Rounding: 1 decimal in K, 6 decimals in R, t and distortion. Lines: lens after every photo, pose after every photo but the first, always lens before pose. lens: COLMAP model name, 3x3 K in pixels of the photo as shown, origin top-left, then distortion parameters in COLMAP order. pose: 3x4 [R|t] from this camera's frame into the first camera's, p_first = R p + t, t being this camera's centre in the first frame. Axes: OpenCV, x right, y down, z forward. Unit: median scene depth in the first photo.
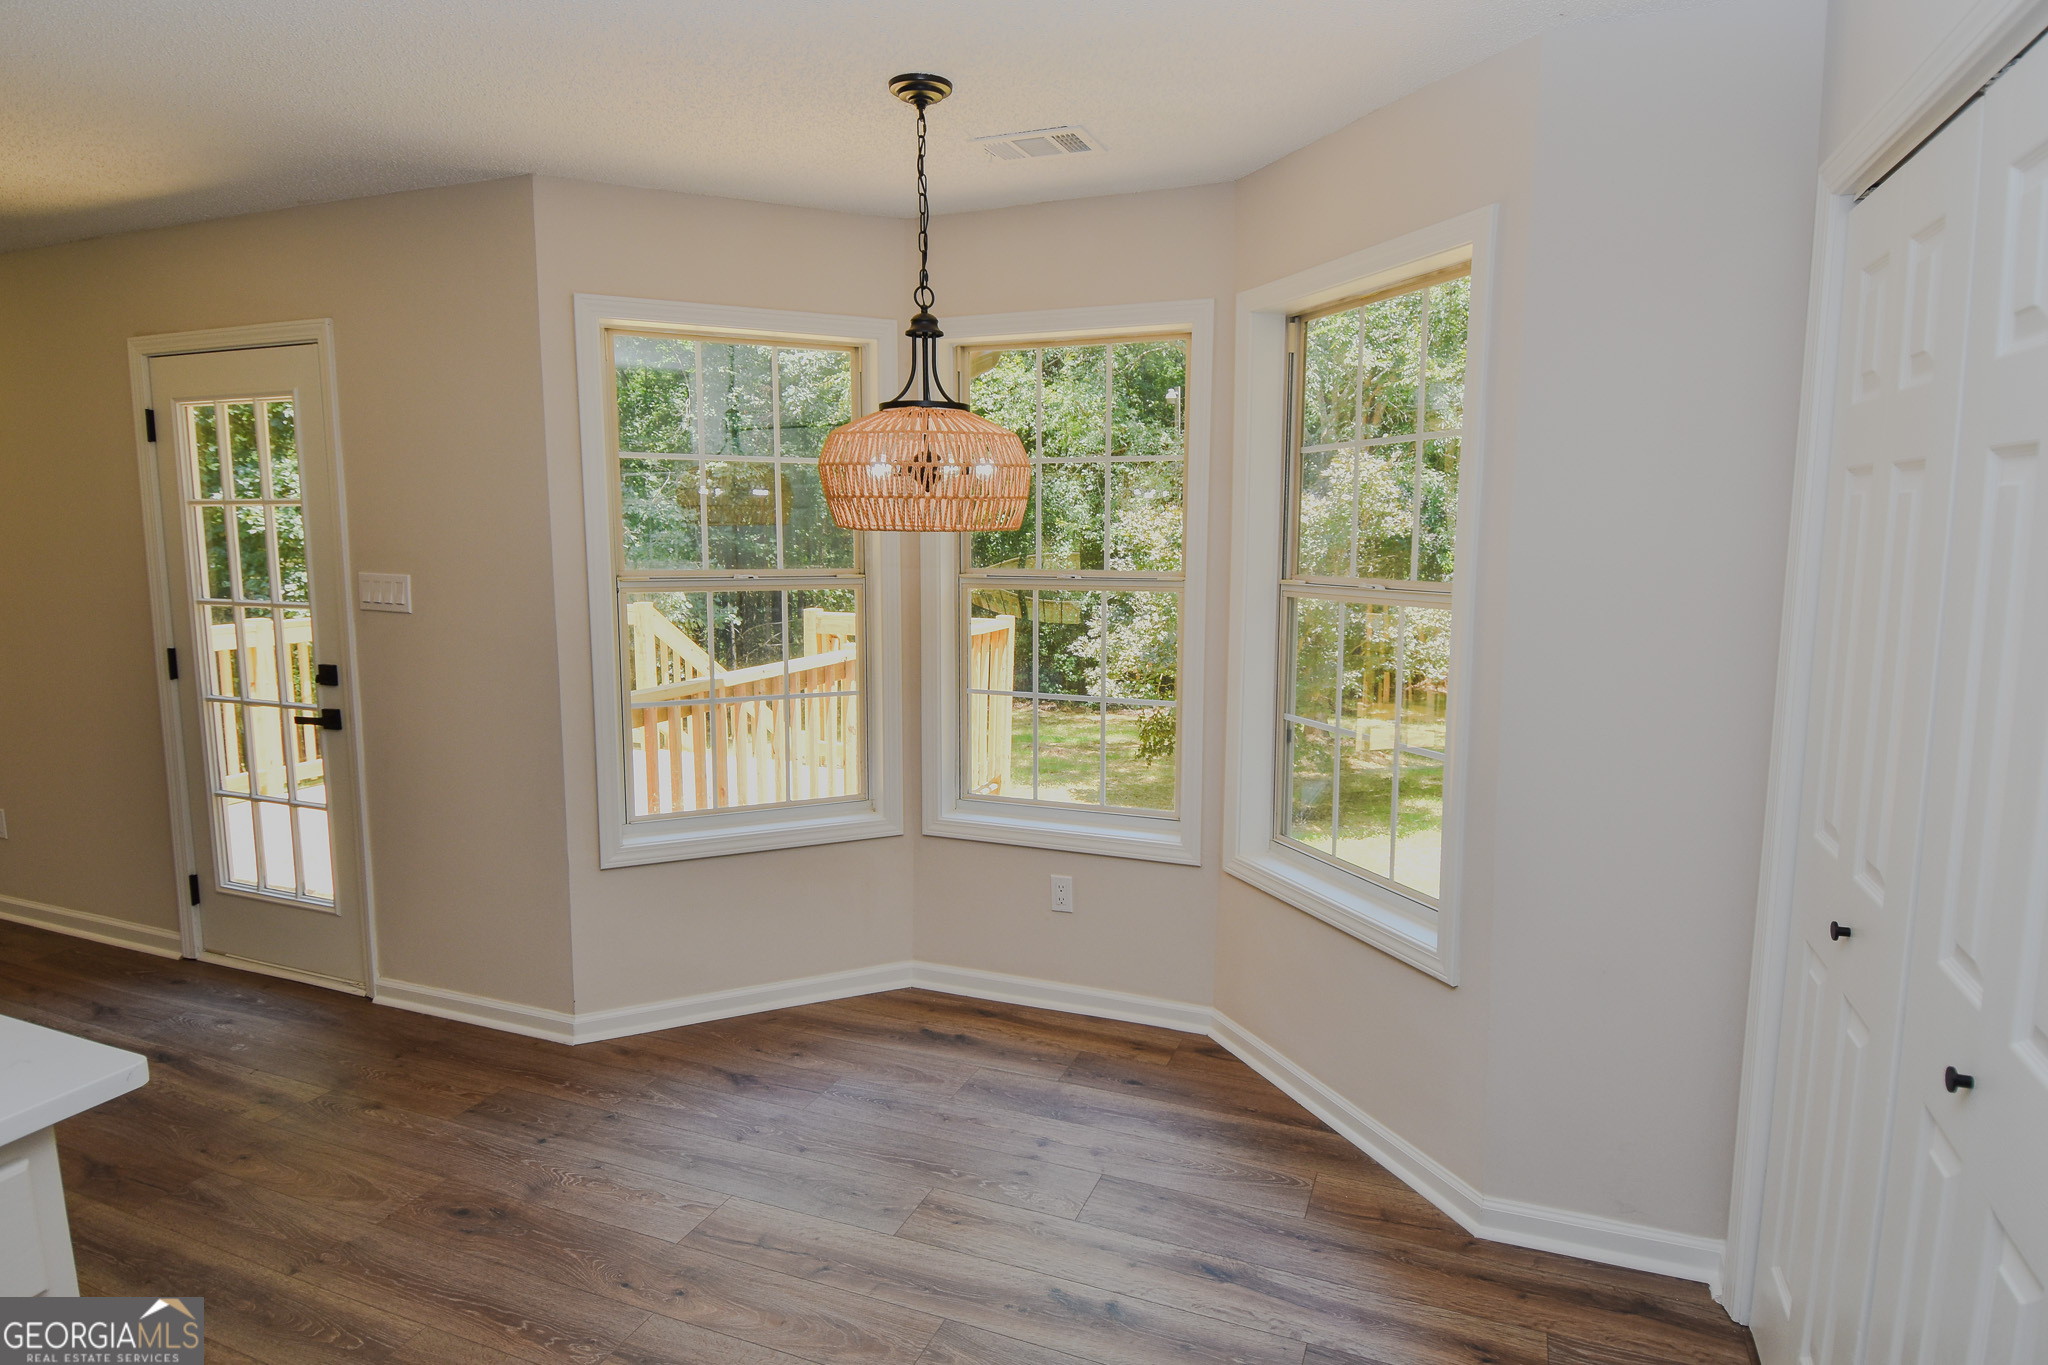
lens RADIAL K [[1145.6, 0, 1029.2], [0, 1145.6, 663.8], [0, 0, 1]] dist [0.054688, -0.062283]
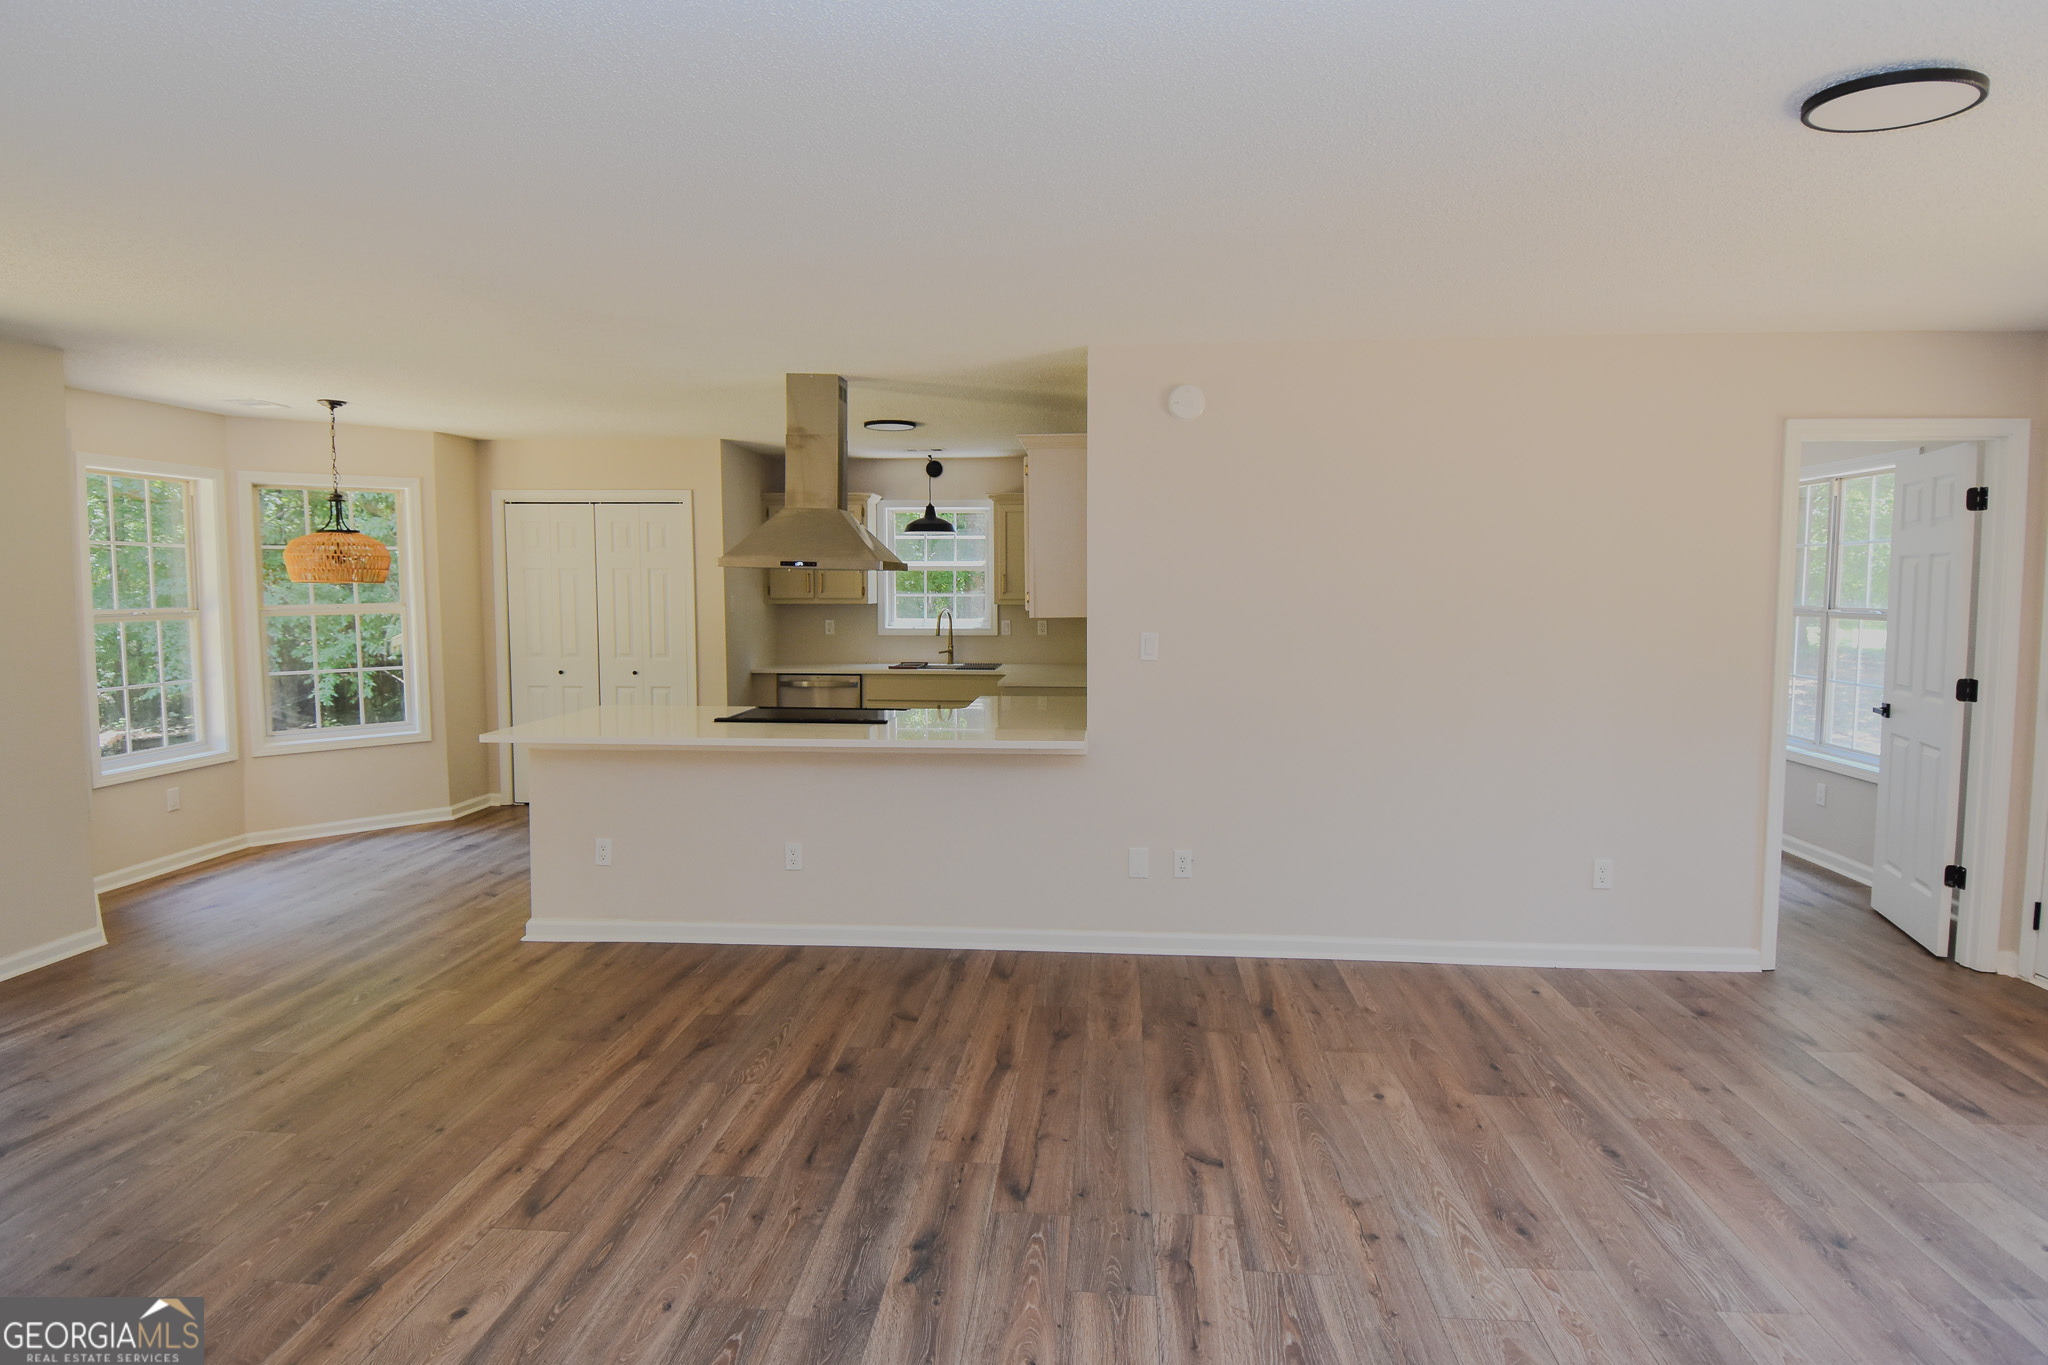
lens RADIAL K [[1112.3, 0, 1029.3], [0, 1112.3, 666.4], [0, 0, 1]] dist [0.053055, -0.059639]
pose [[-0.292244, -0.070283, 0.953758, -2.165336], [0.121124, 0.986545, 0.109813, -0.025071], [-0.948642, 0.147615, -0.279799, 0.270672]]
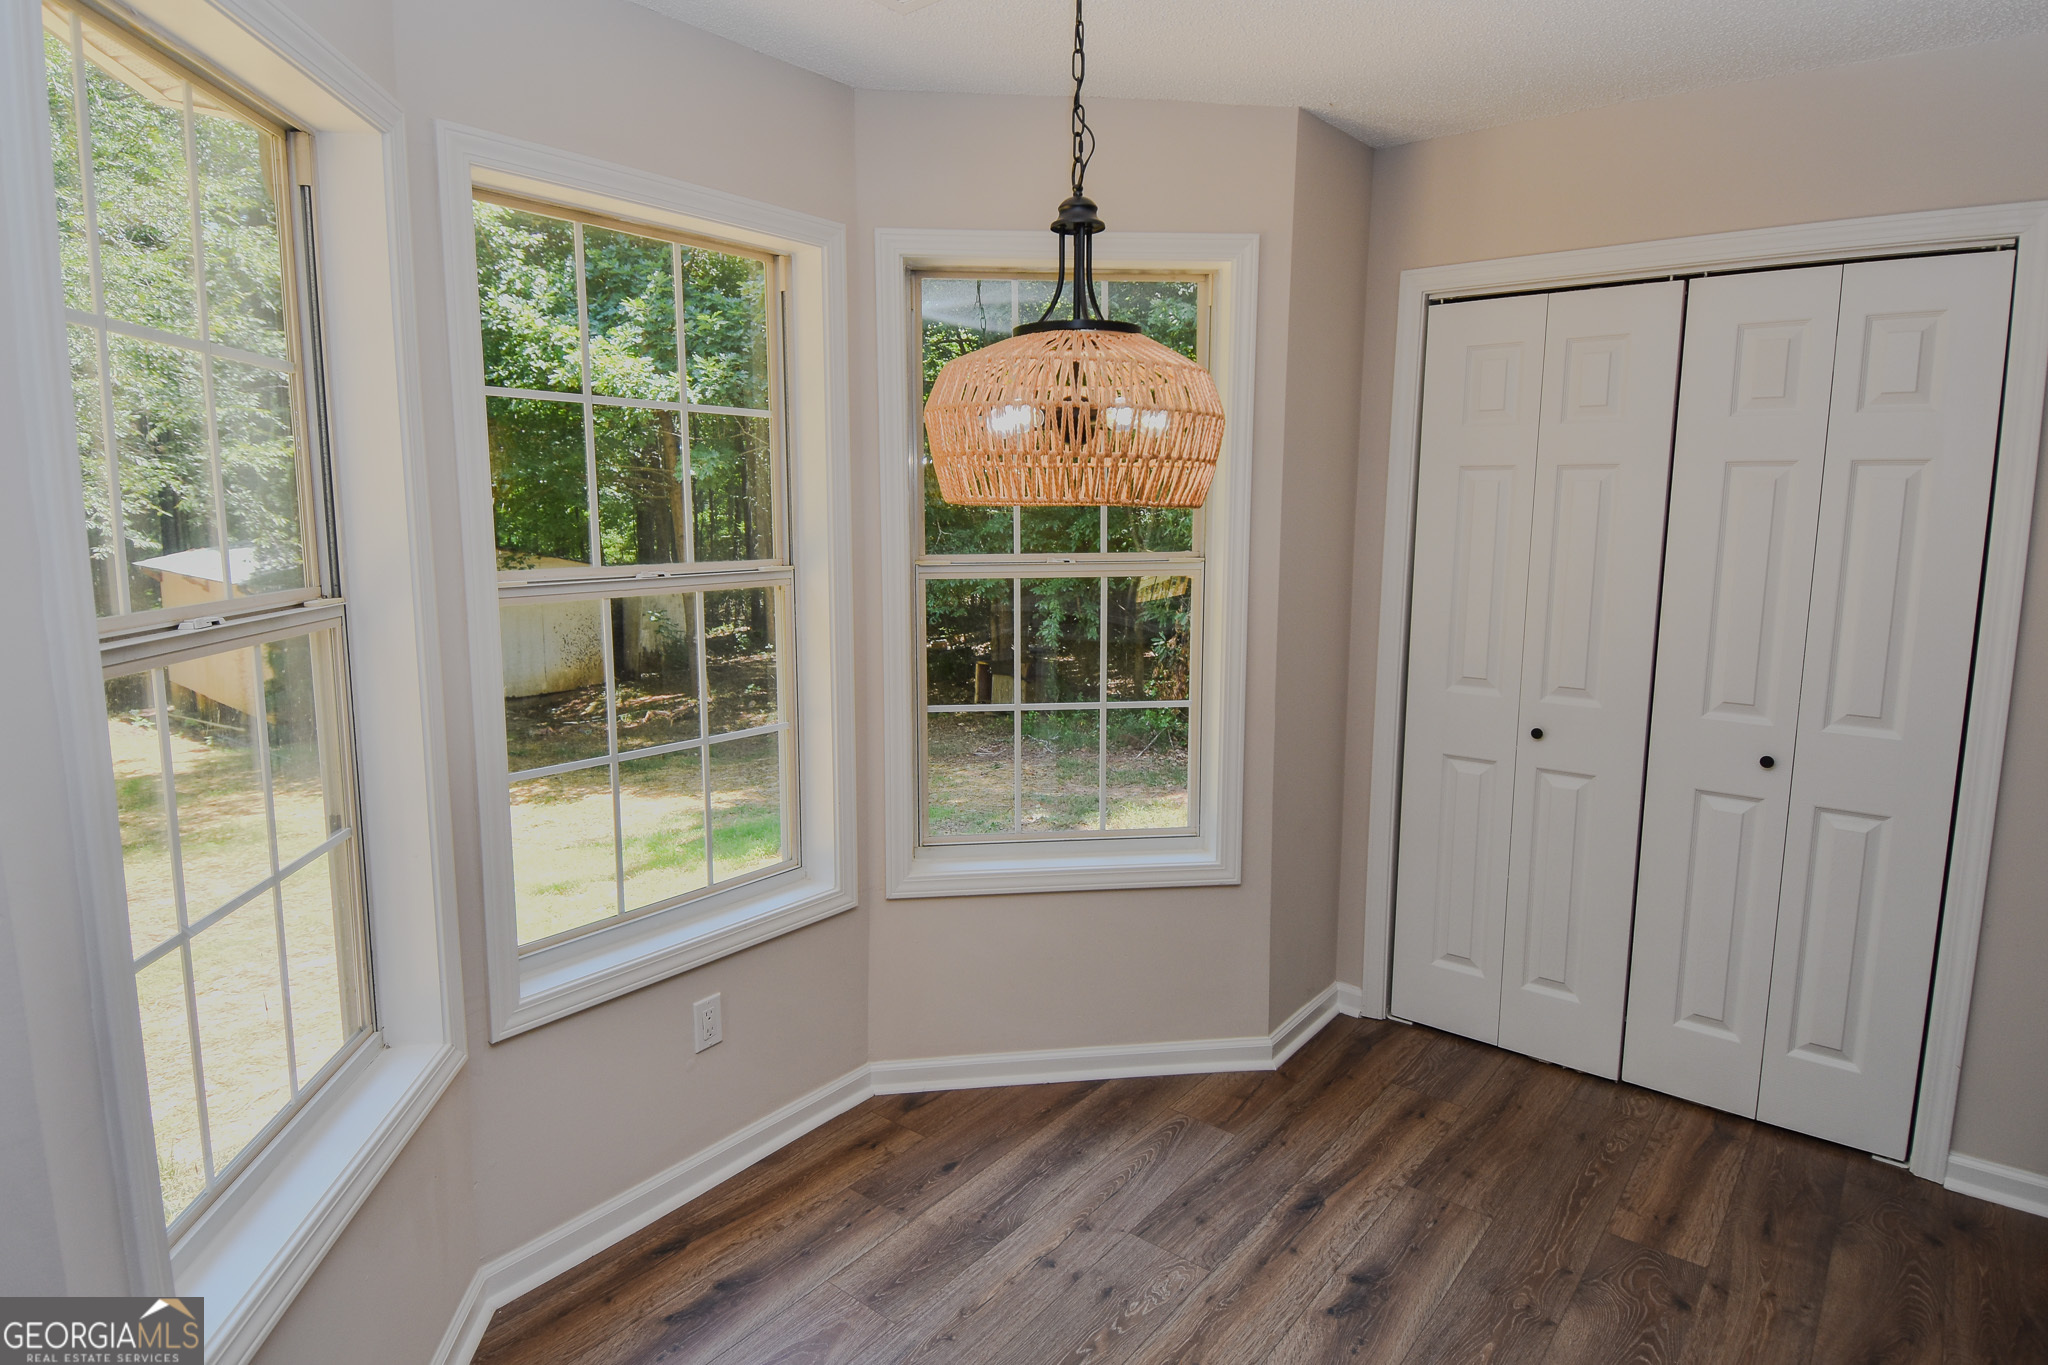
lens RADIAL K [[1145.6, 0, 1029.2], [0, 1145.6, 663.8], [0, 0, 1]] dist [0.054688, -0.062283]
pose [[0.284494, -0.135062, 0.949116, -0.636658], [0.116457, 0.987563, 0.105625, -0.079750], [-0.951578, 0.080481, 0.296685, 0.662179]]
